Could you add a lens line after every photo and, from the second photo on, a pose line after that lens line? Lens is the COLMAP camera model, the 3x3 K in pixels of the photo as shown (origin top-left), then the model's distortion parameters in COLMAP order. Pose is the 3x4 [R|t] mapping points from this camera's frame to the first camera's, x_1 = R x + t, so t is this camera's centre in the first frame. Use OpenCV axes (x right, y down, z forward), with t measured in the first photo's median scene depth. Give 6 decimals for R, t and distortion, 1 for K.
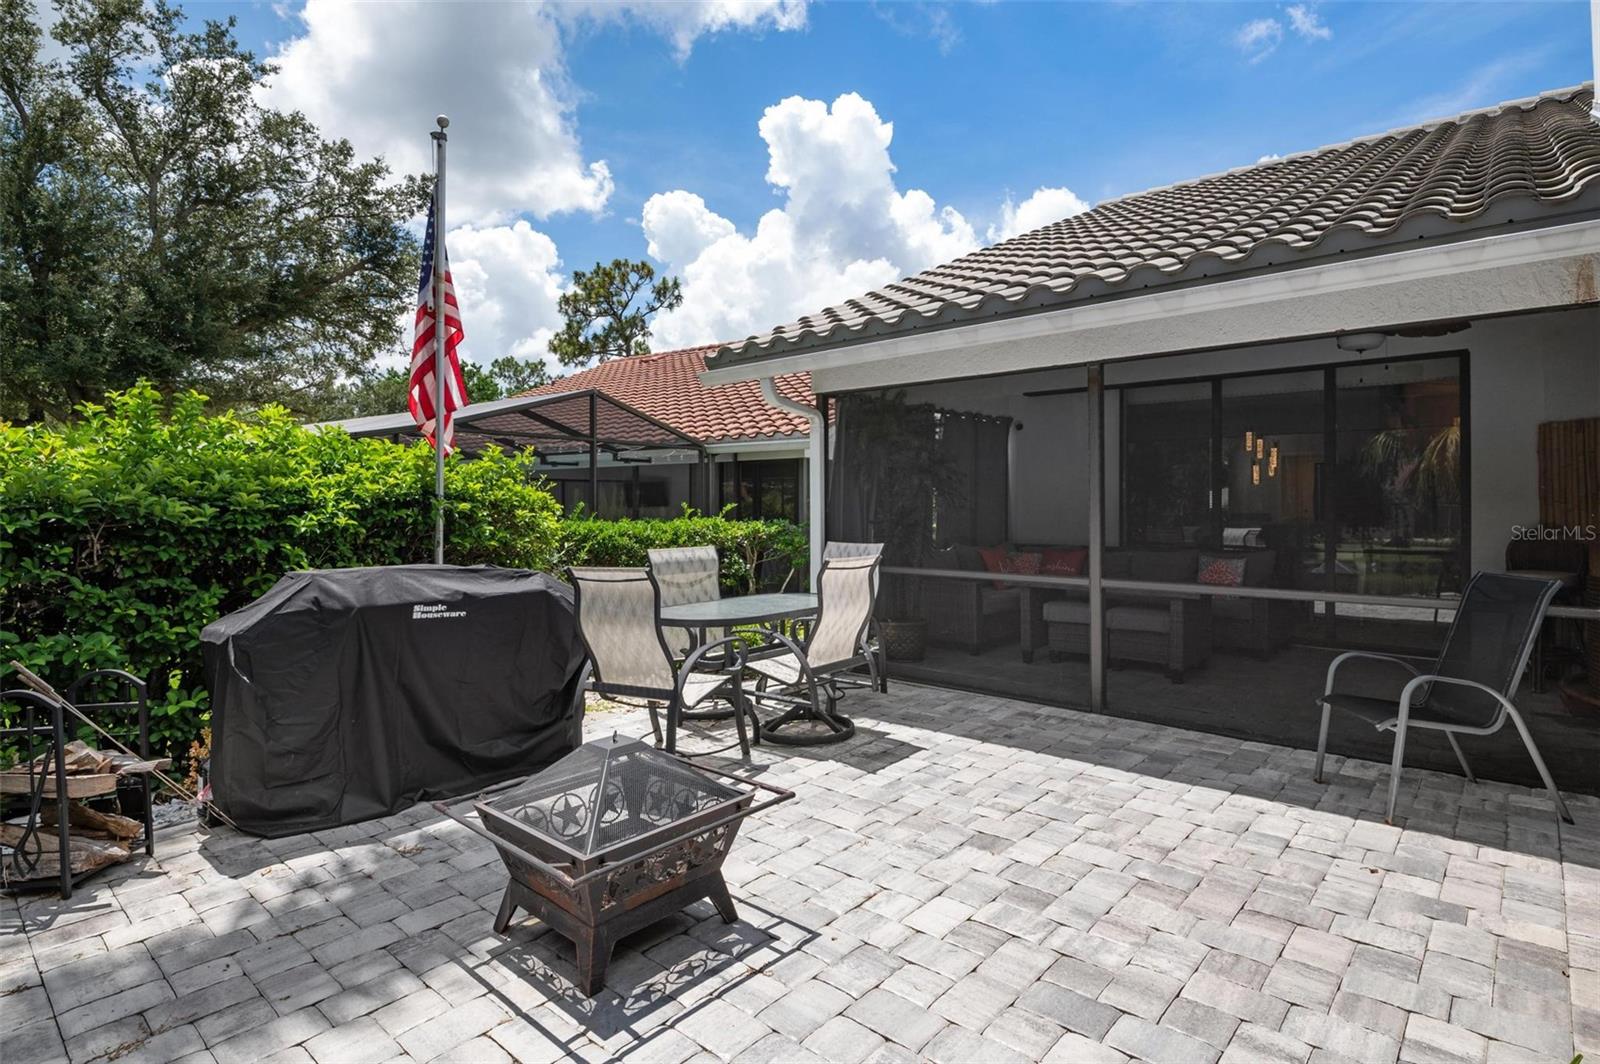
lens RADIAL K [[826.6, 0, 825.5], [0, 826.6, 492.1], [0, 0, 1]] dist [-0.000386, -0.000008]
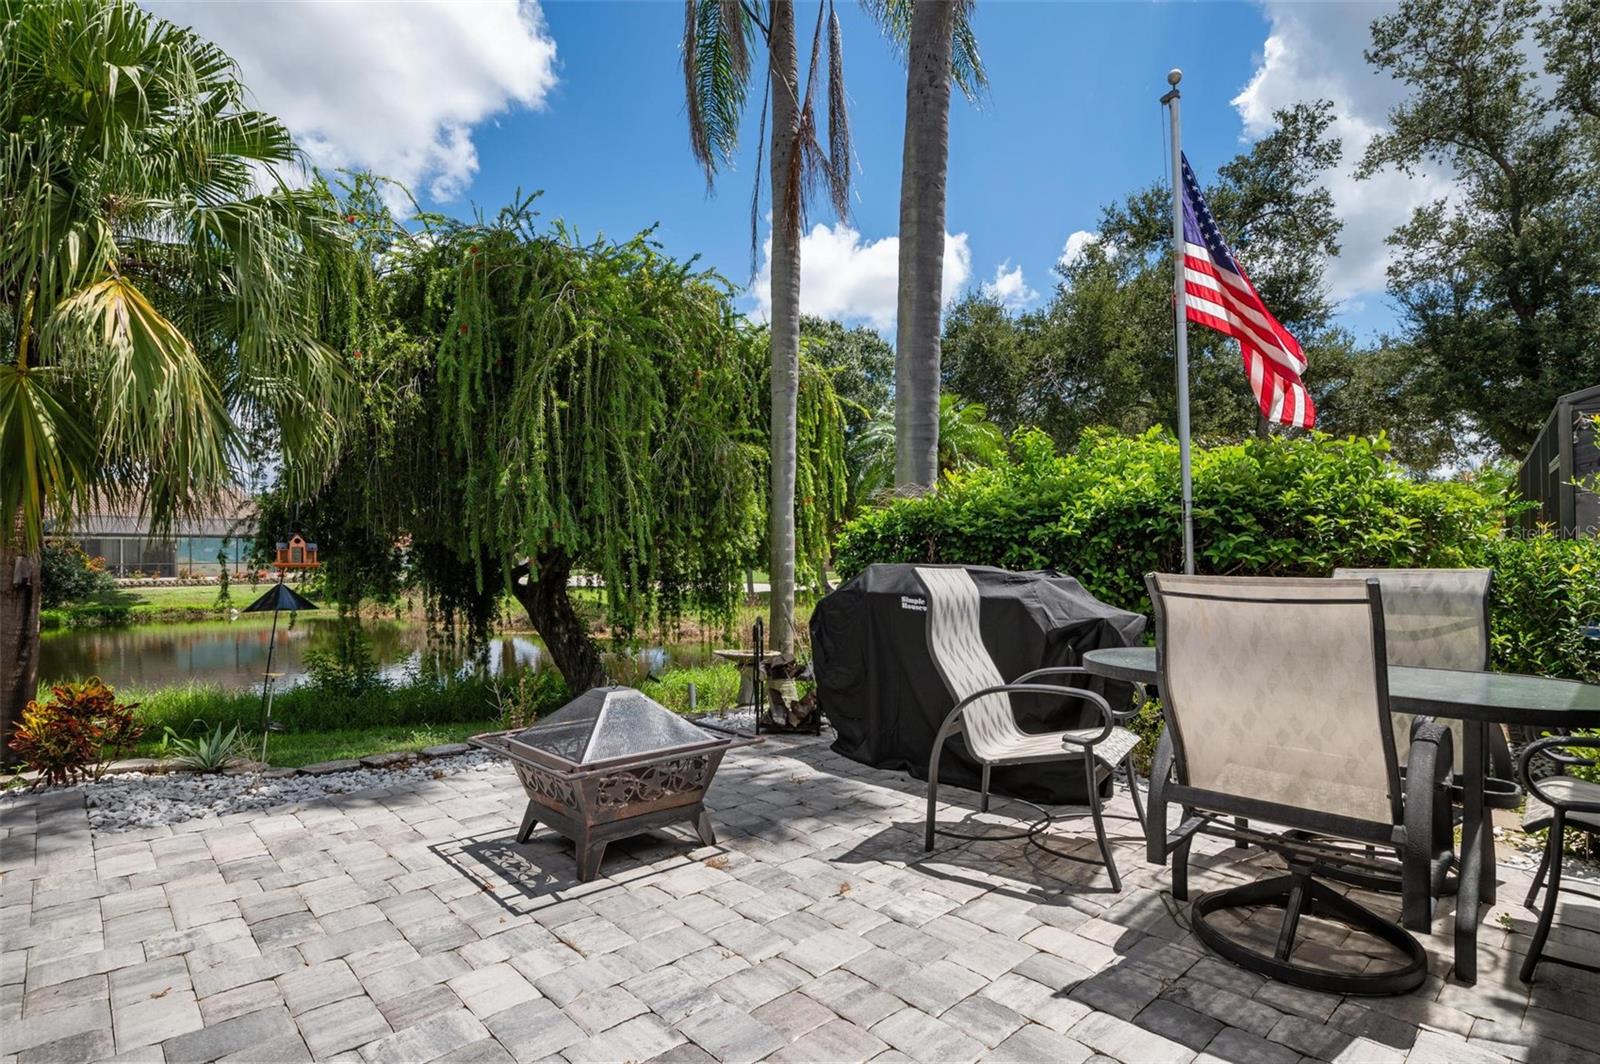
lens RADIAL K [[804.8, 0, 801.3], [0, 804.8, 547.2], [0, 0, 1]] dist [0.000275, -0.000089]
pose [[-0.119649, -0.006945, -0.992792, 0.725806], [0.015731, 0.999837, -0.008890, 0.090846], [0.992692, -0.016682, -0.119521, 1.170477]]
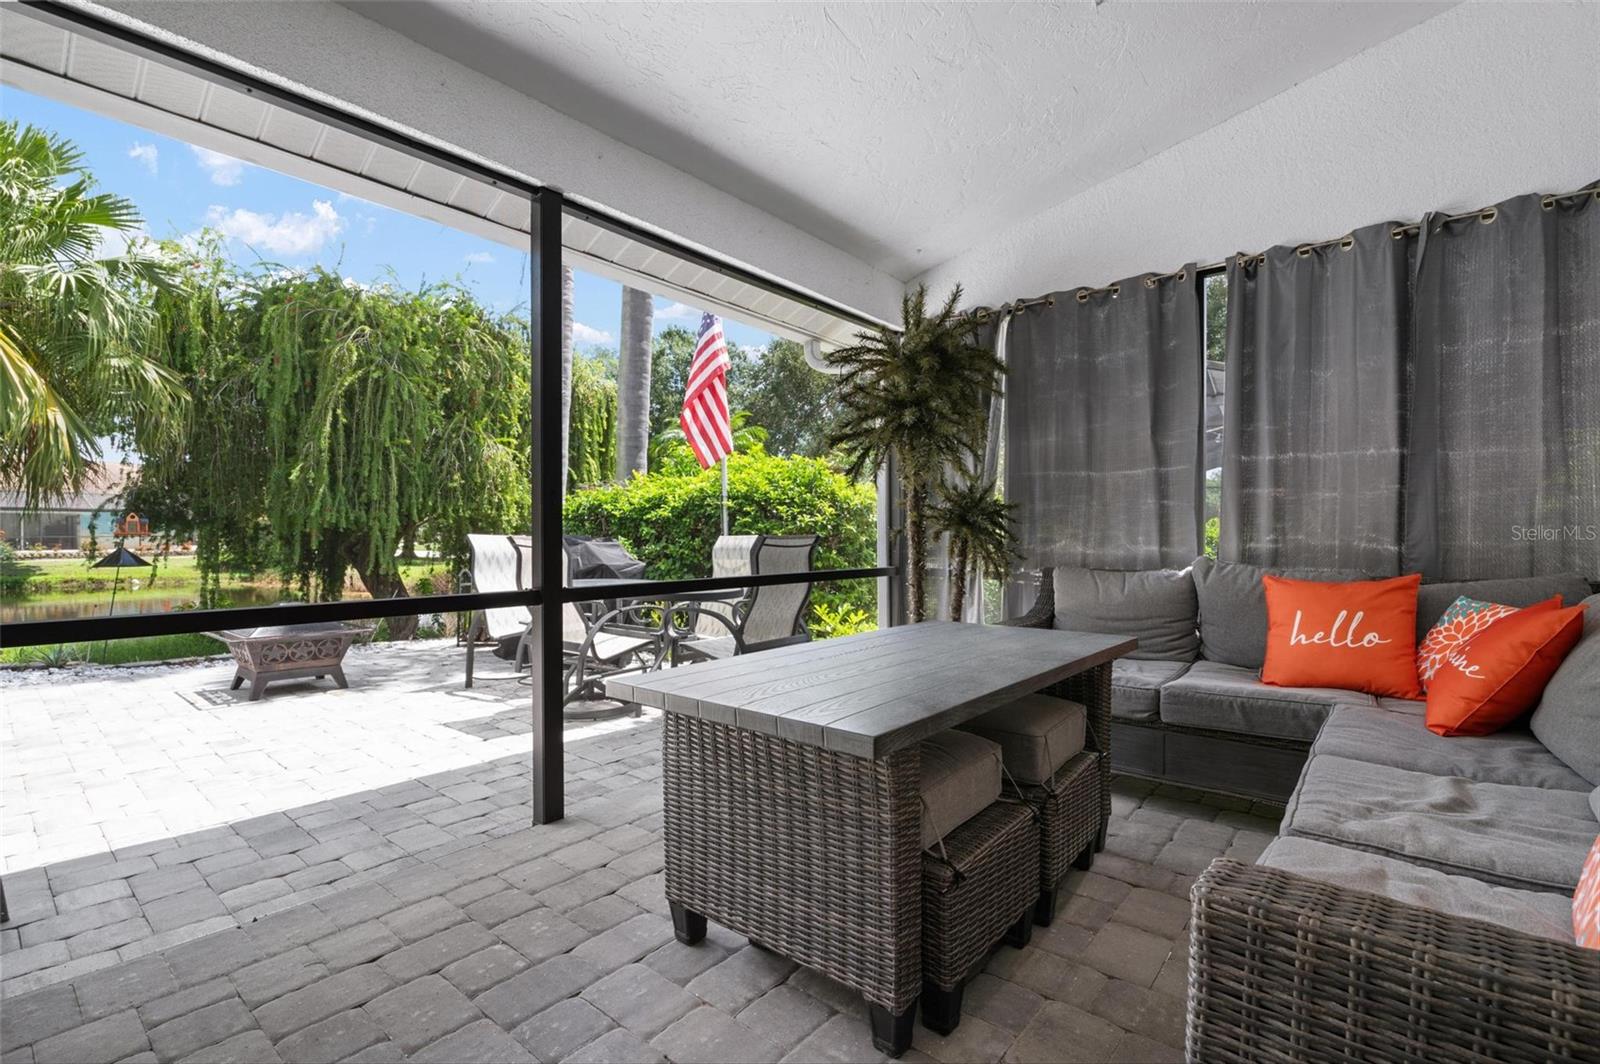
lens RADIAL K [[735.7, 0, 803.4], [0, 735.7, 538.3], [0, 0, 1]] dist [-0.003297, -0.000825]
pose [[-0.006920, 0.009751, -0.999929, 1.358431], [0.010158, 0.999902, 0.009681, 0.110223], [0.999924, -0.010091, -0.007019, 1.954960]]
